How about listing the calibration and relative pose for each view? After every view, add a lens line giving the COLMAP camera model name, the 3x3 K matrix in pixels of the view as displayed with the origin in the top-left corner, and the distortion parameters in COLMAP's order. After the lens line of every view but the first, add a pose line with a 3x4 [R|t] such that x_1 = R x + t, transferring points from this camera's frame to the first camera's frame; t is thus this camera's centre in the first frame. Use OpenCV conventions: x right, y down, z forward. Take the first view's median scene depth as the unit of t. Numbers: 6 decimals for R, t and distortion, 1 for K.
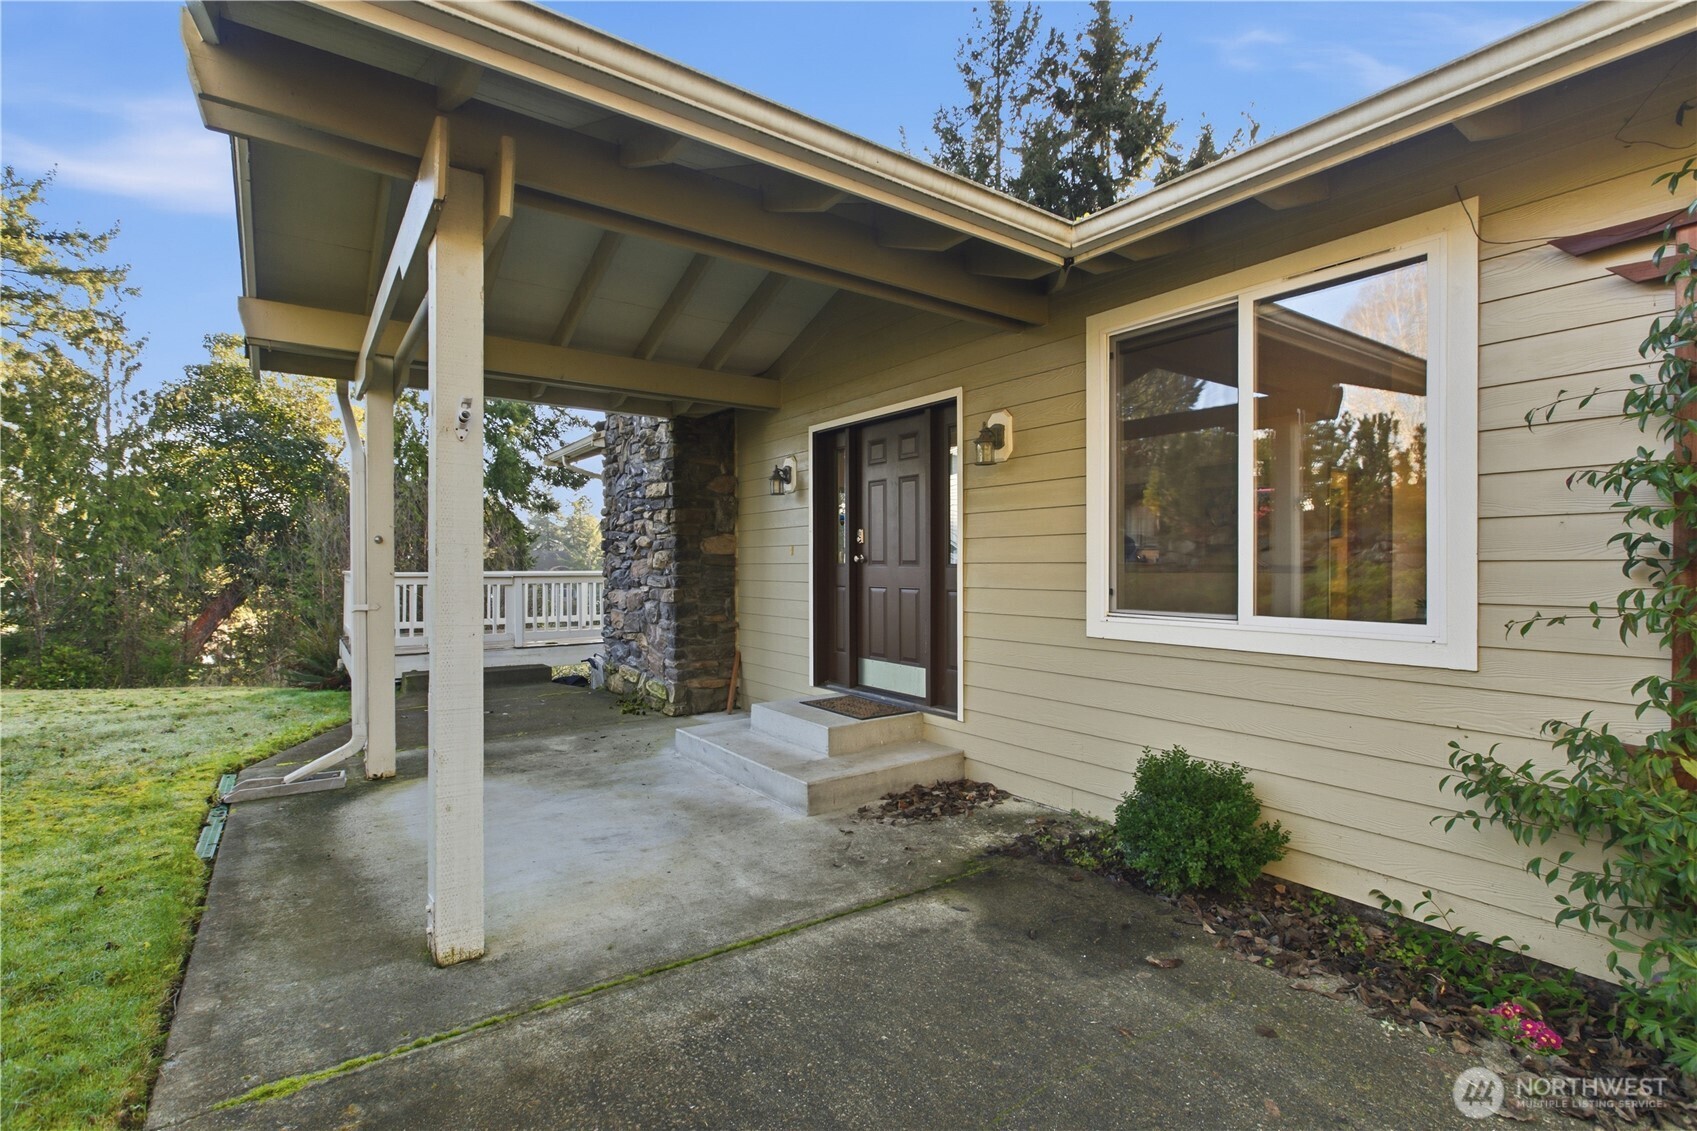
lens RADIAL K [[793.4, 0, 844.6], [0, 793.4, 575.0], [0, 0, 1]] dist [-0.004262, 0.000083]
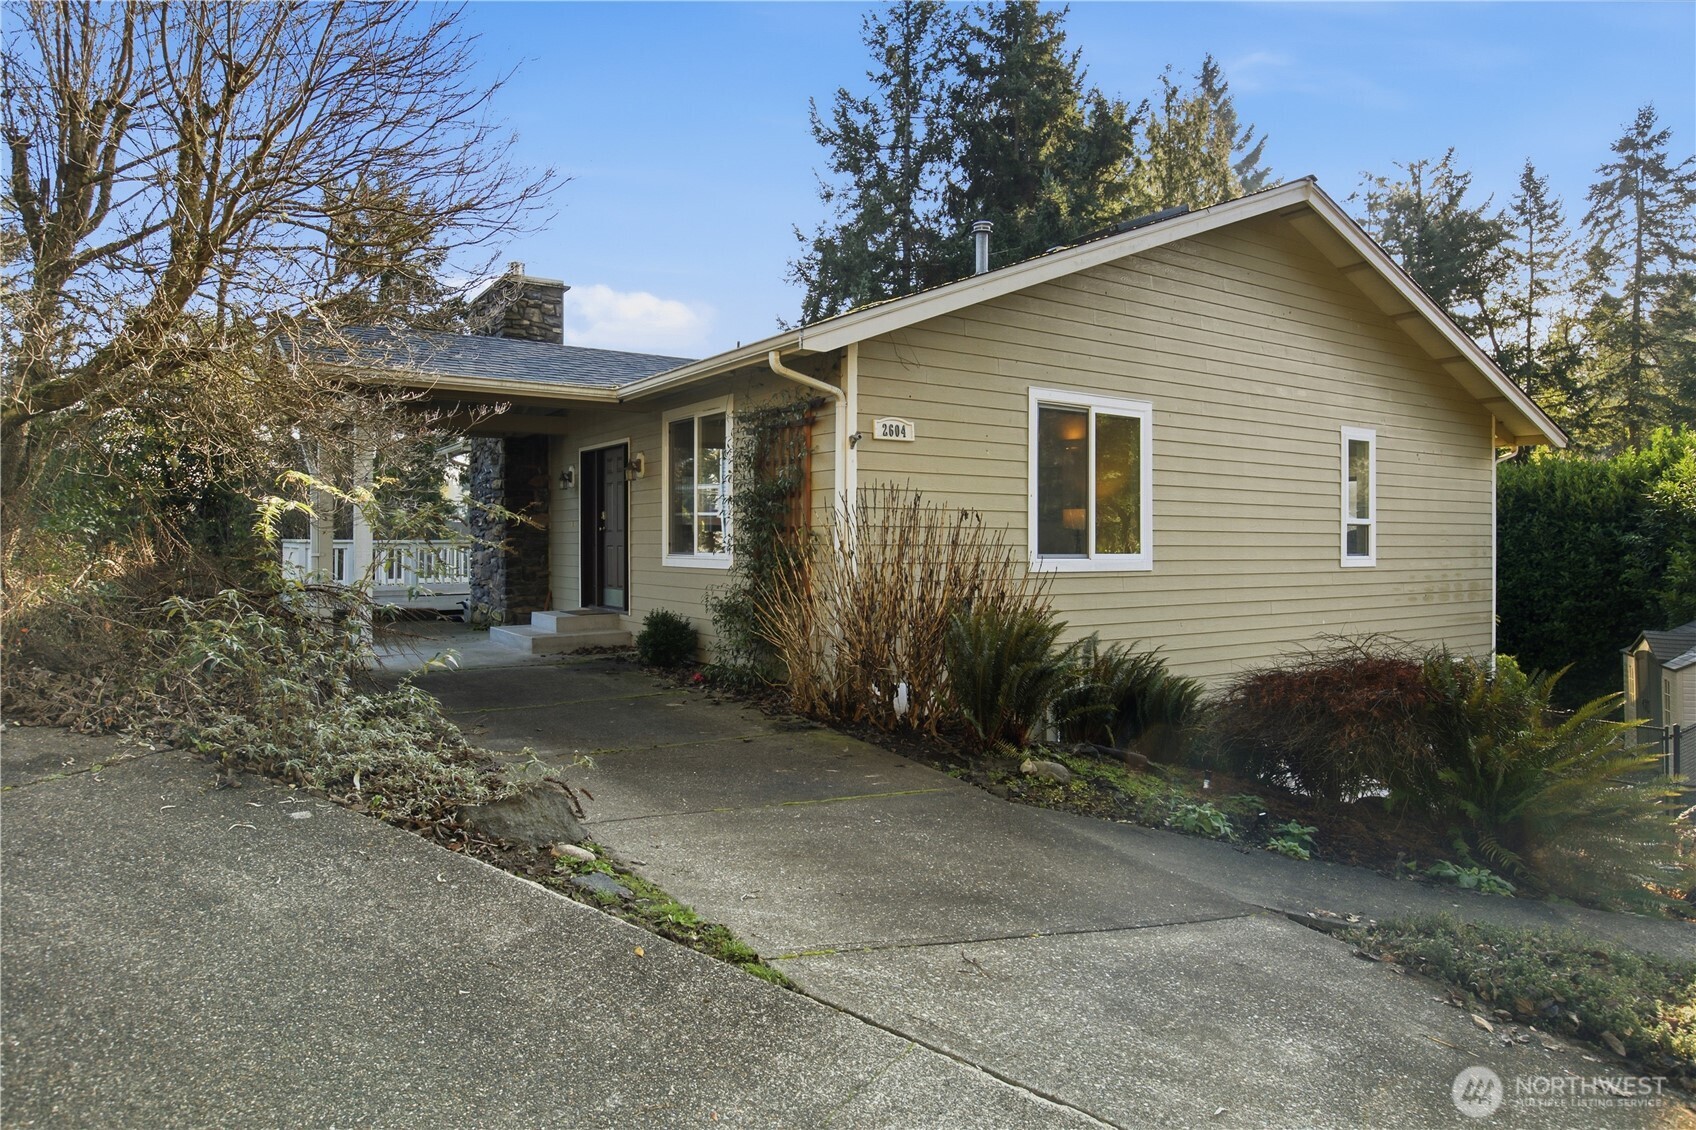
lens RADIAL K [[1033.4, 0, 852.0], [0, 1033.4, 551.9], [0, 0, 1]] dist [0.009586, 0.000850]
pose [[0.999637, -0.001747, -0.026880, 0.500327], [0.001732, 0.999998, -0.000579, 0.024840], [0.026881, 0.000532, 0.999638, -0.969526]]
